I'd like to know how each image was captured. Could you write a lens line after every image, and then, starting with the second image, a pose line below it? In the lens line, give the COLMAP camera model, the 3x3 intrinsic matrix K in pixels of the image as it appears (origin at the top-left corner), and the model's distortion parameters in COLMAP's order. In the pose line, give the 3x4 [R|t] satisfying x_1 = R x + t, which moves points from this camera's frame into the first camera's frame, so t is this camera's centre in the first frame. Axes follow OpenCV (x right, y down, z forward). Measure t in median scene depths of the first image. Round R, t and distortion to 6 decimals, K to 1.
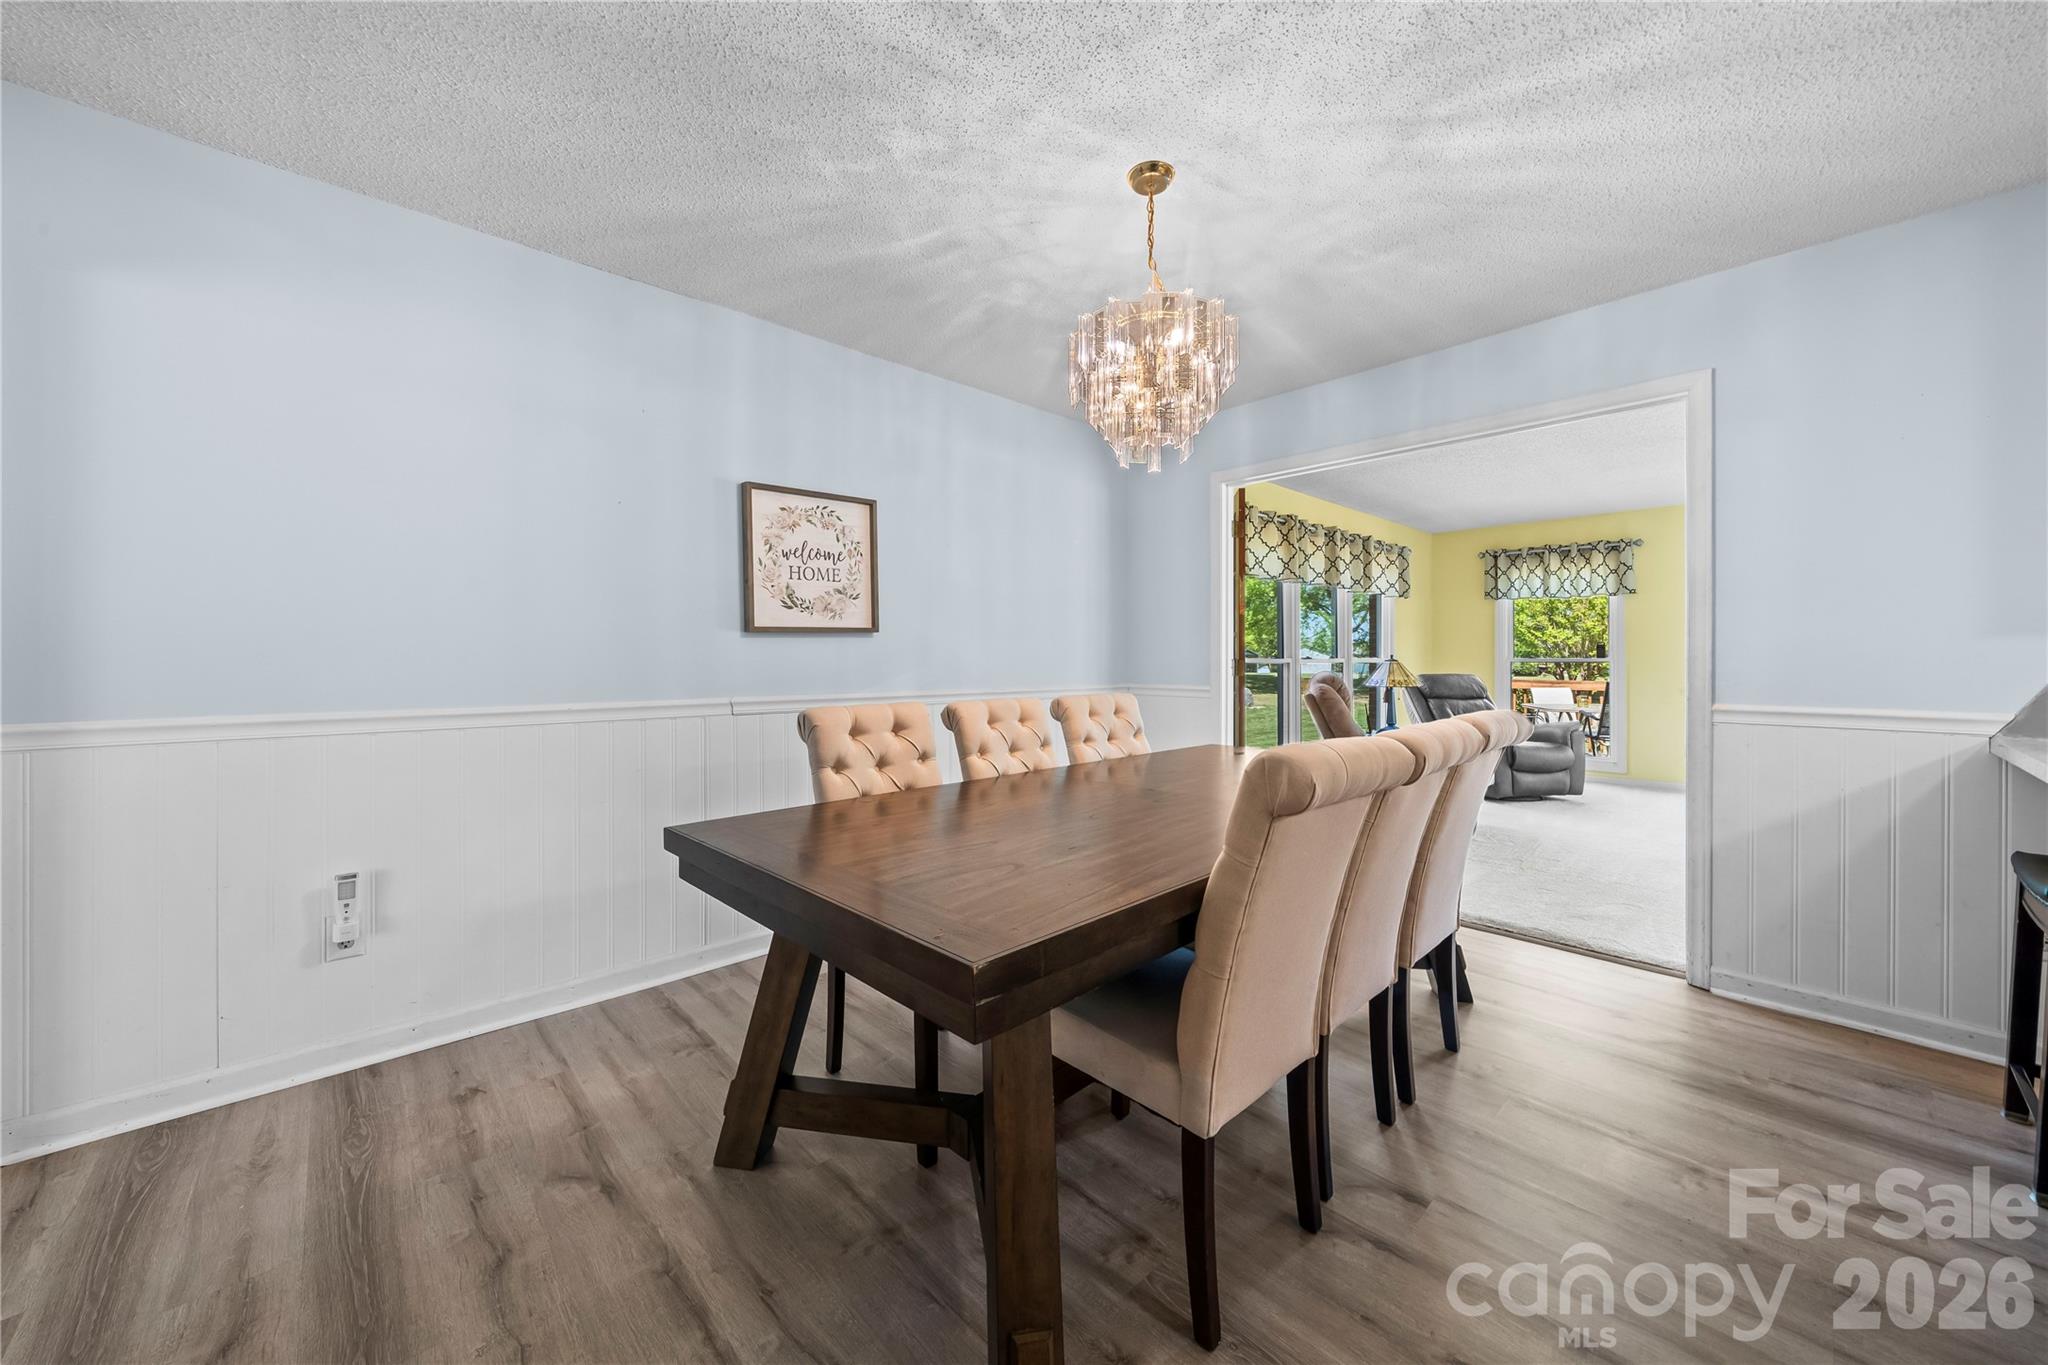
lens RADIAL K [[754.9, 0, 1023.8], [0, 754.9, 670.3], [0, 0, 1]] dist [-0.000281, -0.000007]
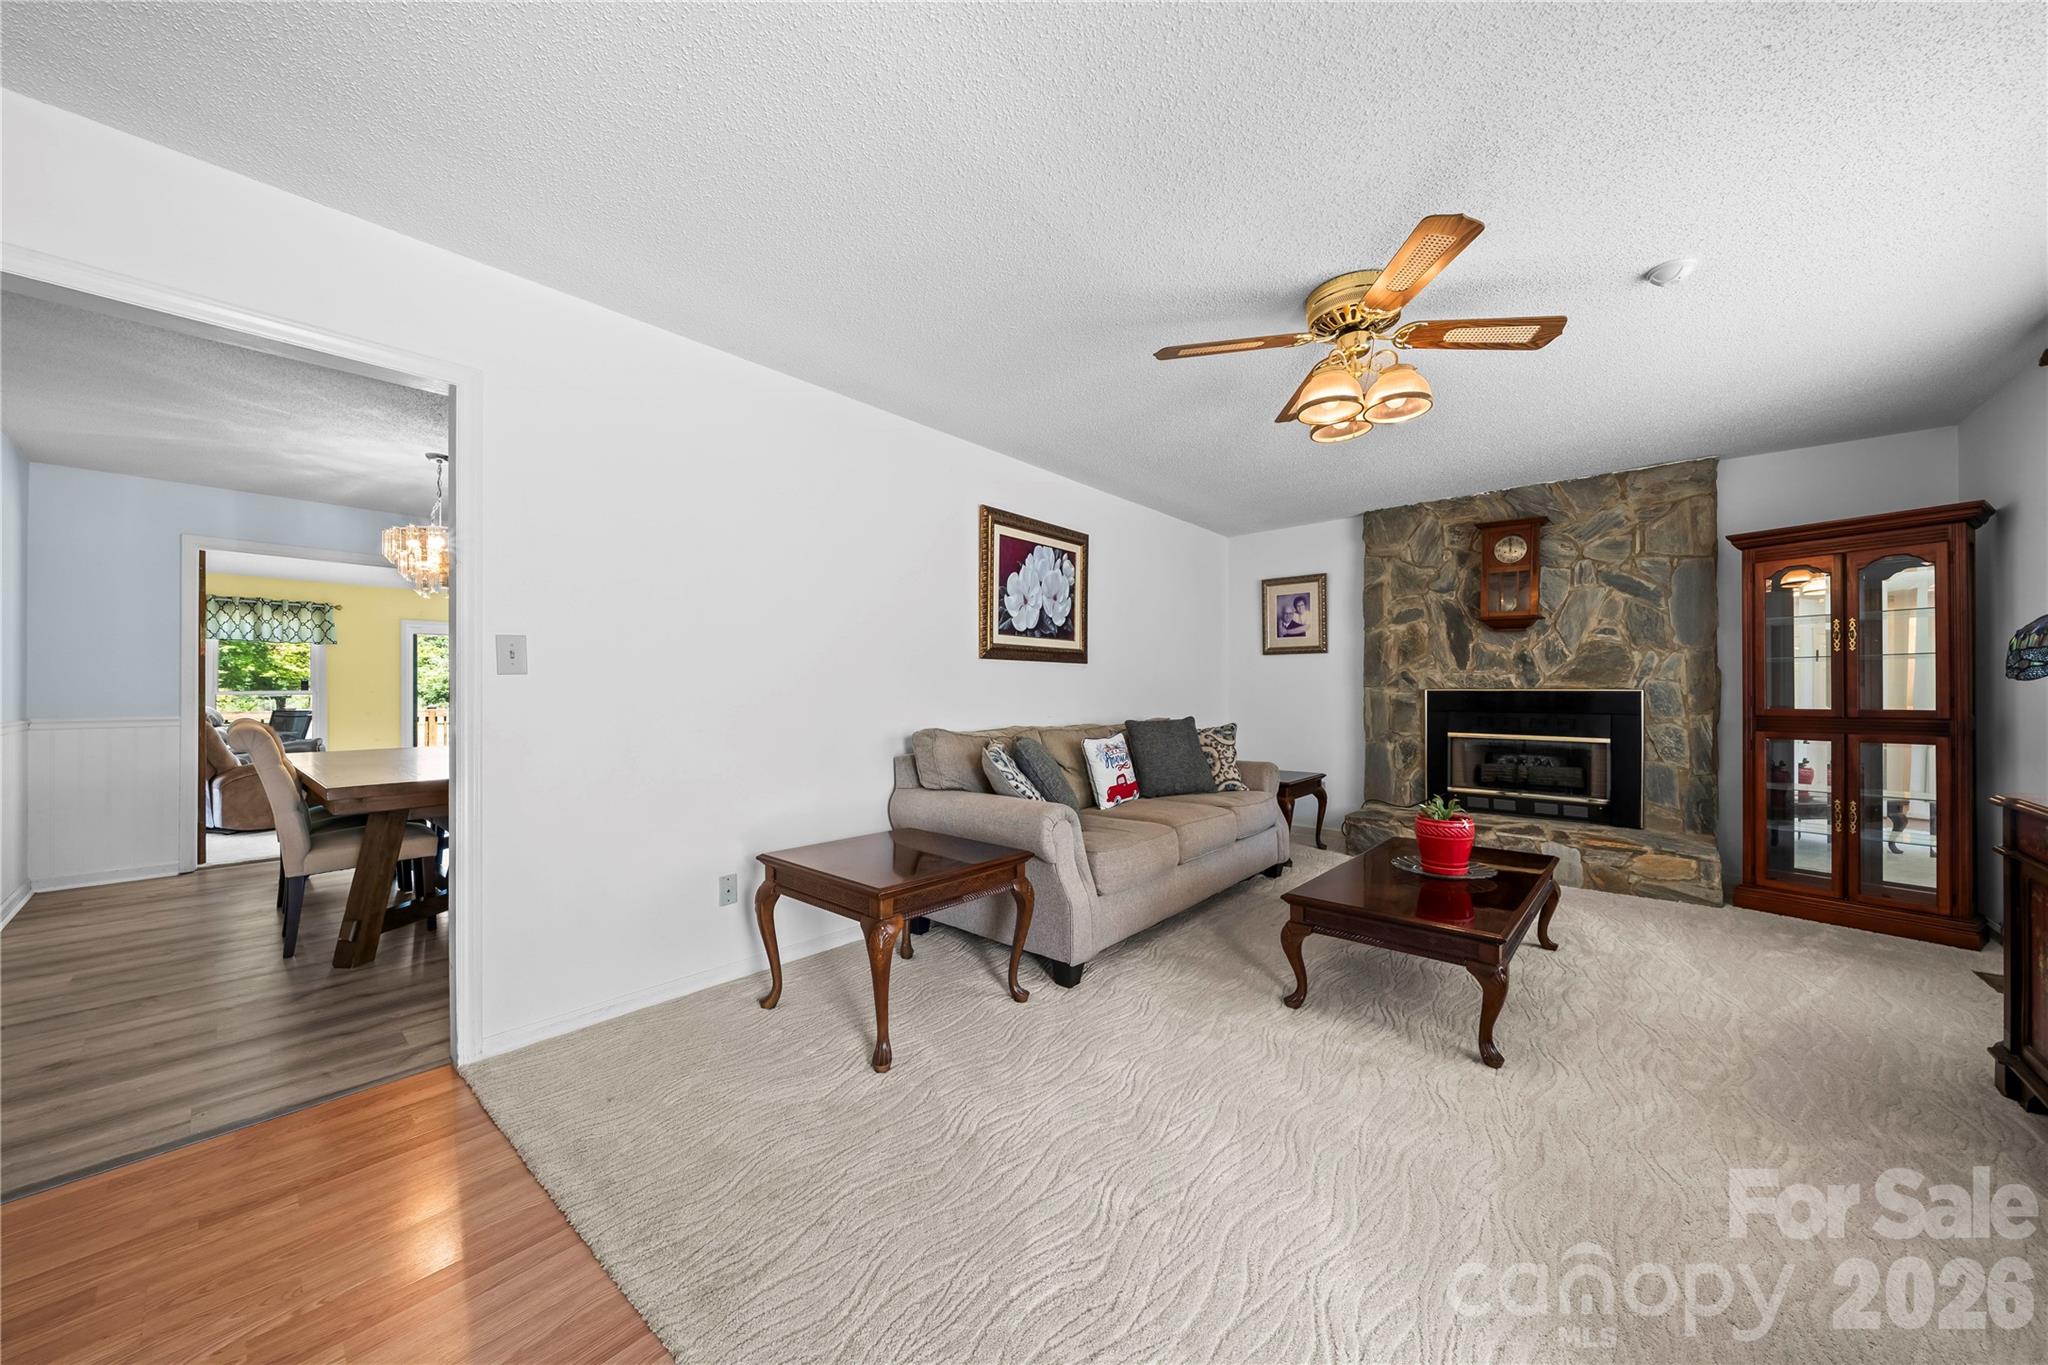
lens RADIAL K [[702.8, 0, 1022.5], [0, 702.8, 688.1], [0, 0, 1]] dist [0.001220, 0.000013]
pose [[-0.095978, 0.008019, 0.995351, -0.564147], [0.013385, 0.999888, -0.006765, 0.003691], [-0.995293, 0.012674, -0.096075, -0.115711]]
